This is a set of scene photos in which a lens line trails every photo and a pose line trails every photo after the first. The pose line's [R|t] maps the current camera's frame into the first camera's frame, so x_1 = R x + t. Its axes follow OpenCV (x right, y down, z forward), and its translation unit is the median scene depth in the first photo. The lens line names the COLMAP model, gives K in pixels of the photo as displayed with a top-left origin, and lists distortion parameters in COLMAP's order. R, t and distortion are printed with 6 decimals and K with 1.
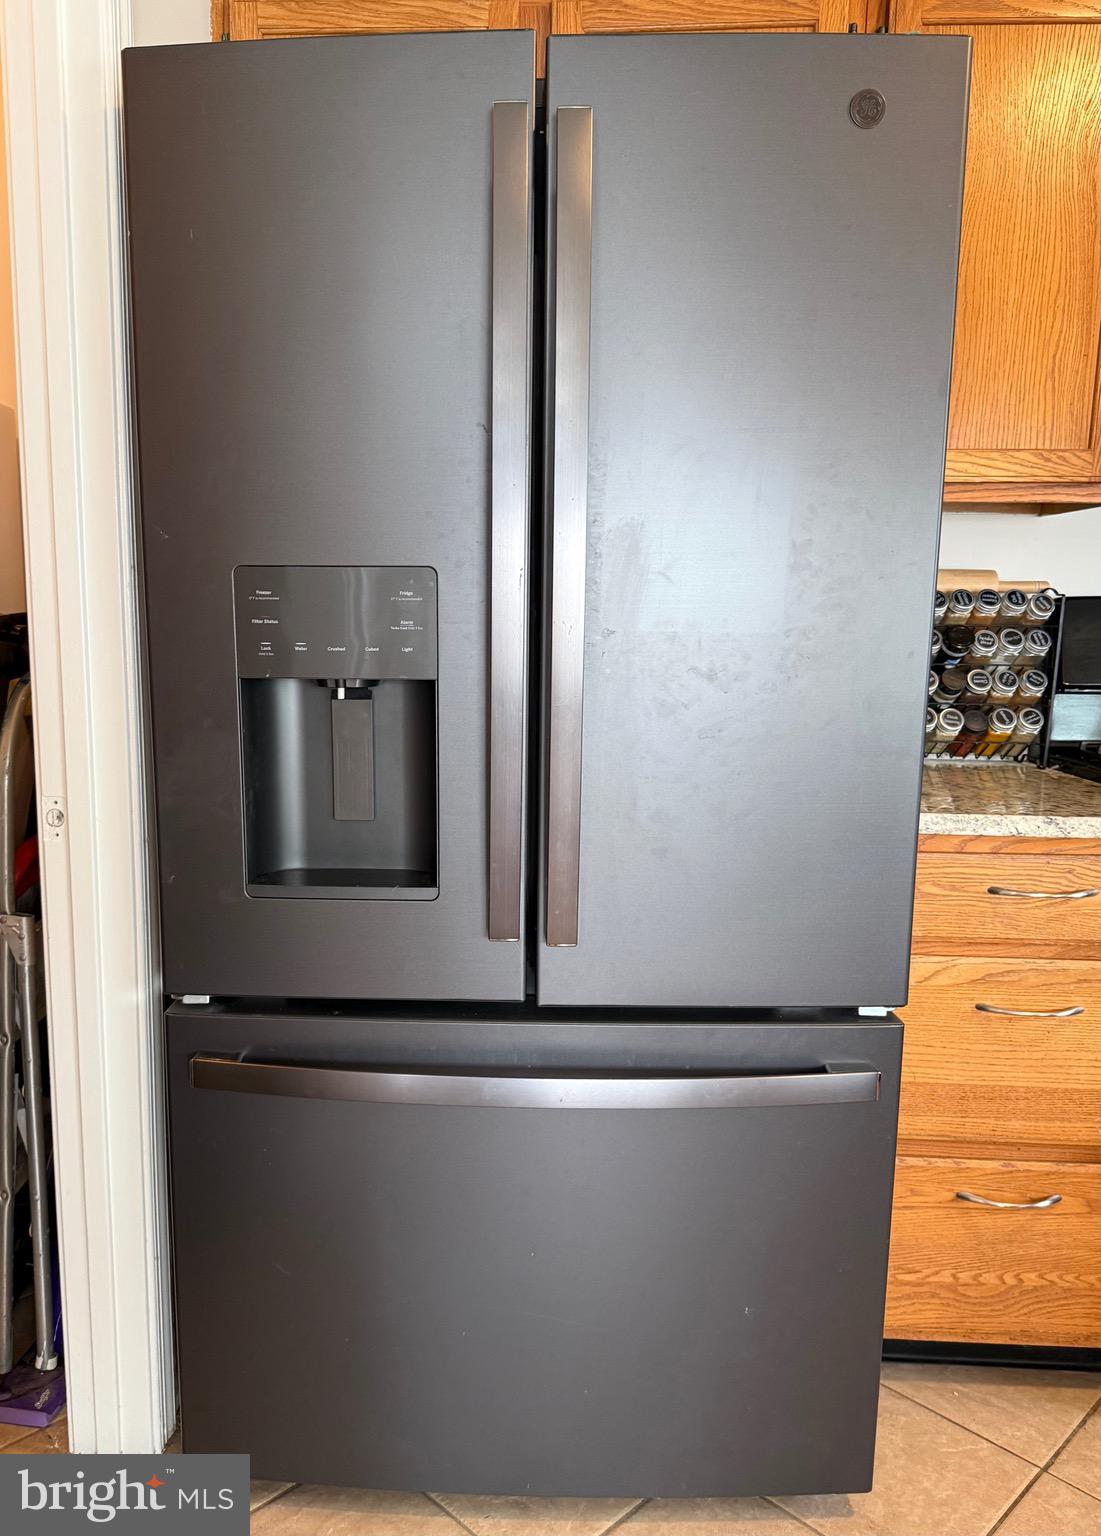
lens RADIAL K [[1140.4, 0, 462.8], [0, 1140.4, 803.8], [0, 0, 1]] dist [0.019956, -0.024601]
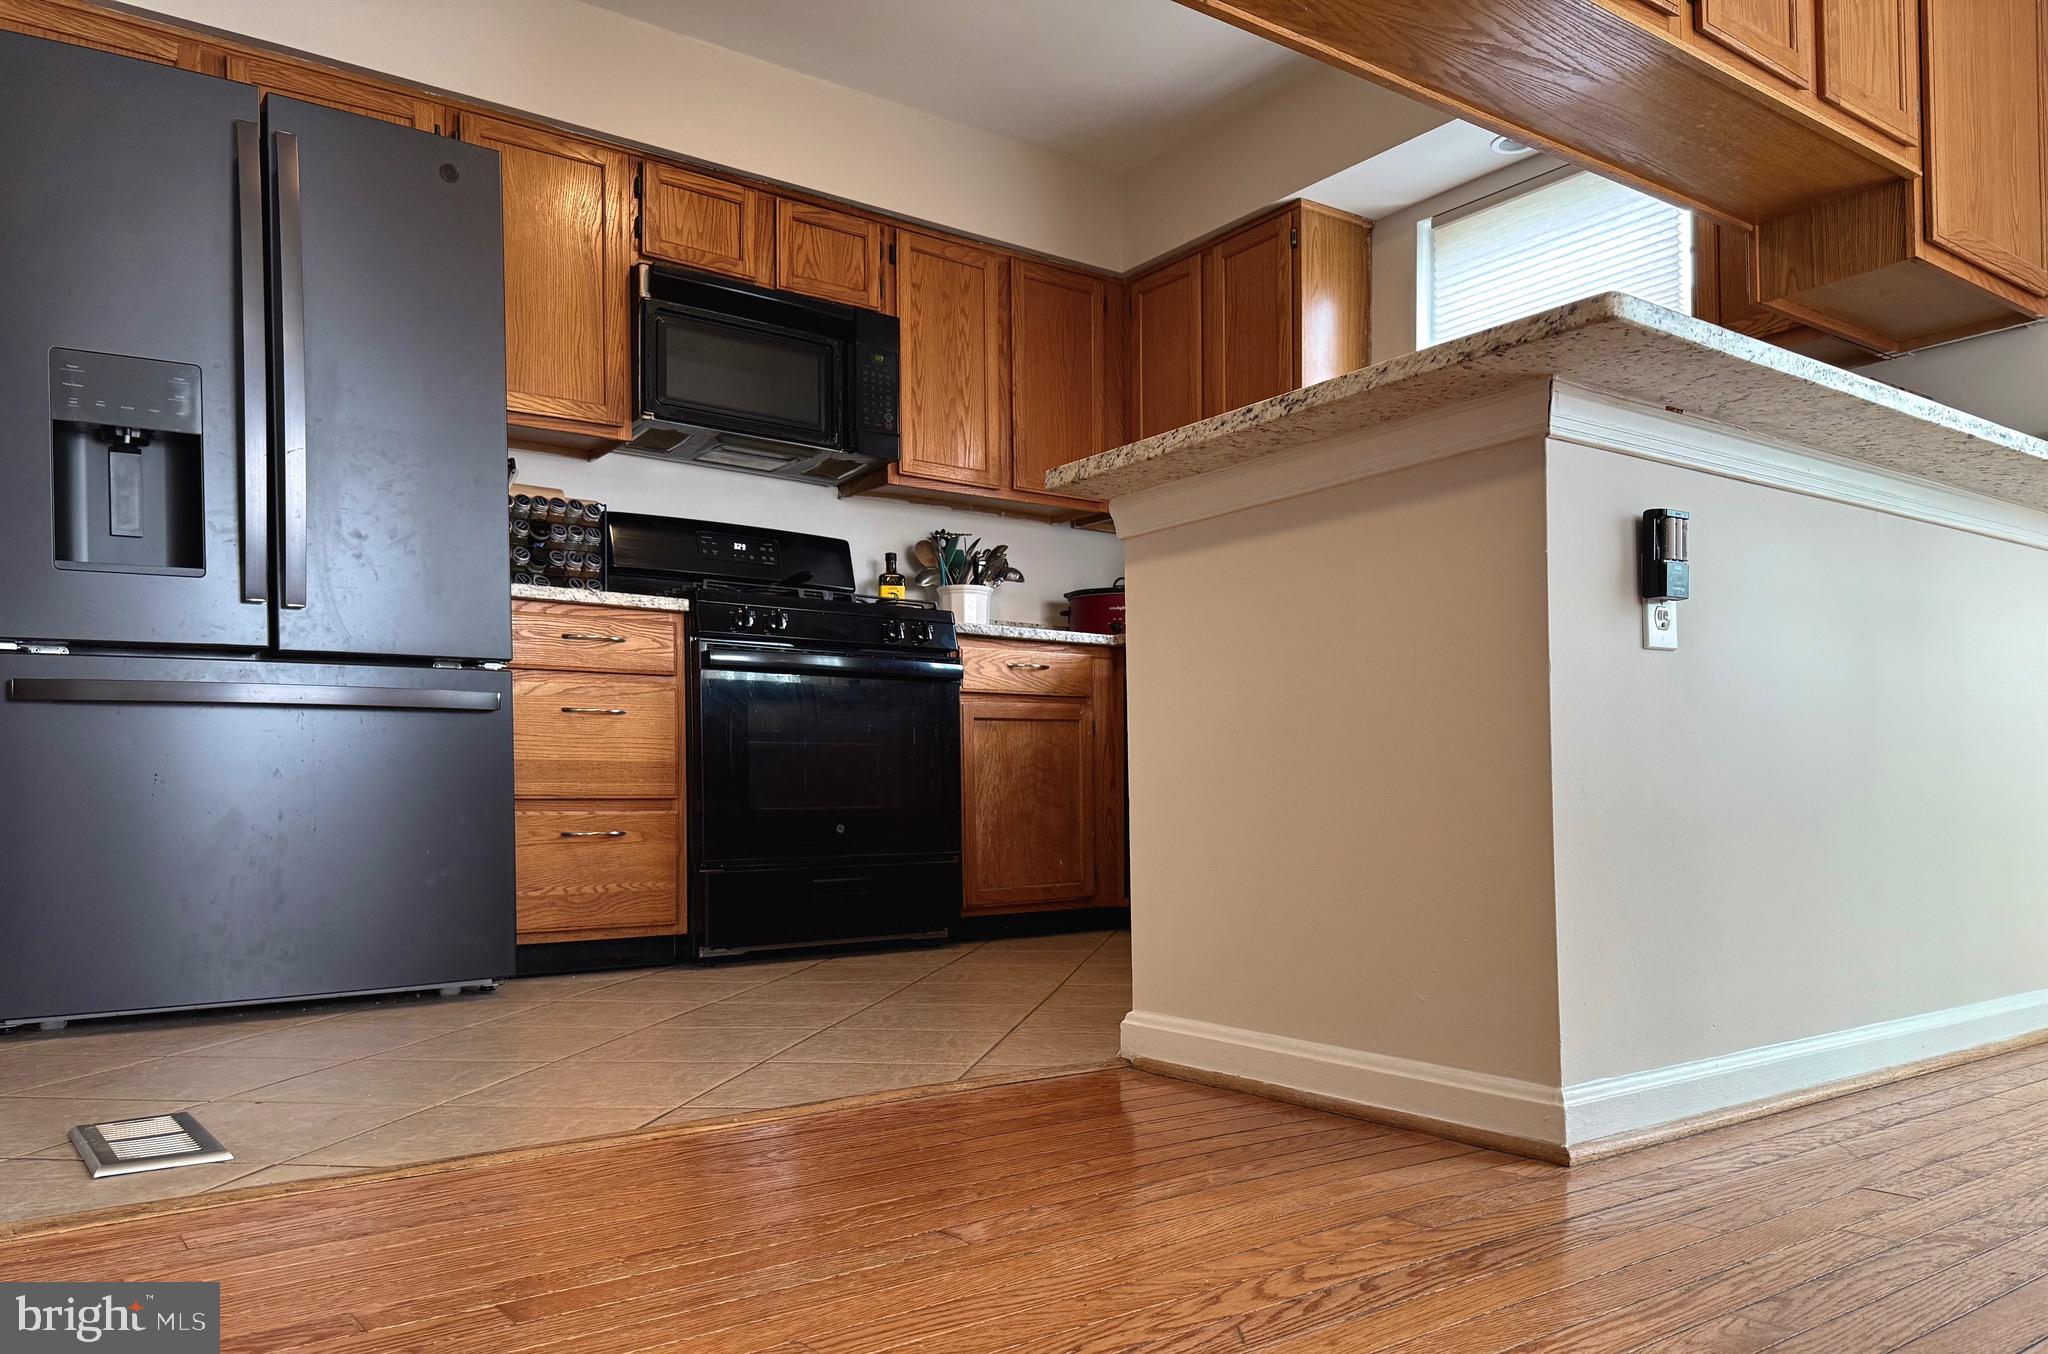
lens RADIAL K [[1473.1, 0, 1076.8], [0, 1473.1, 789.4], [0, 0, 1]] dist [0.025056, -0.038700]
pose [[0.757539, -0.016620, 0.652579, -0.361267], [0.128718, 0.983852, -0.124364, 0.633312], [-0.639974, 0.178209, 0.747445, -0.996780]]
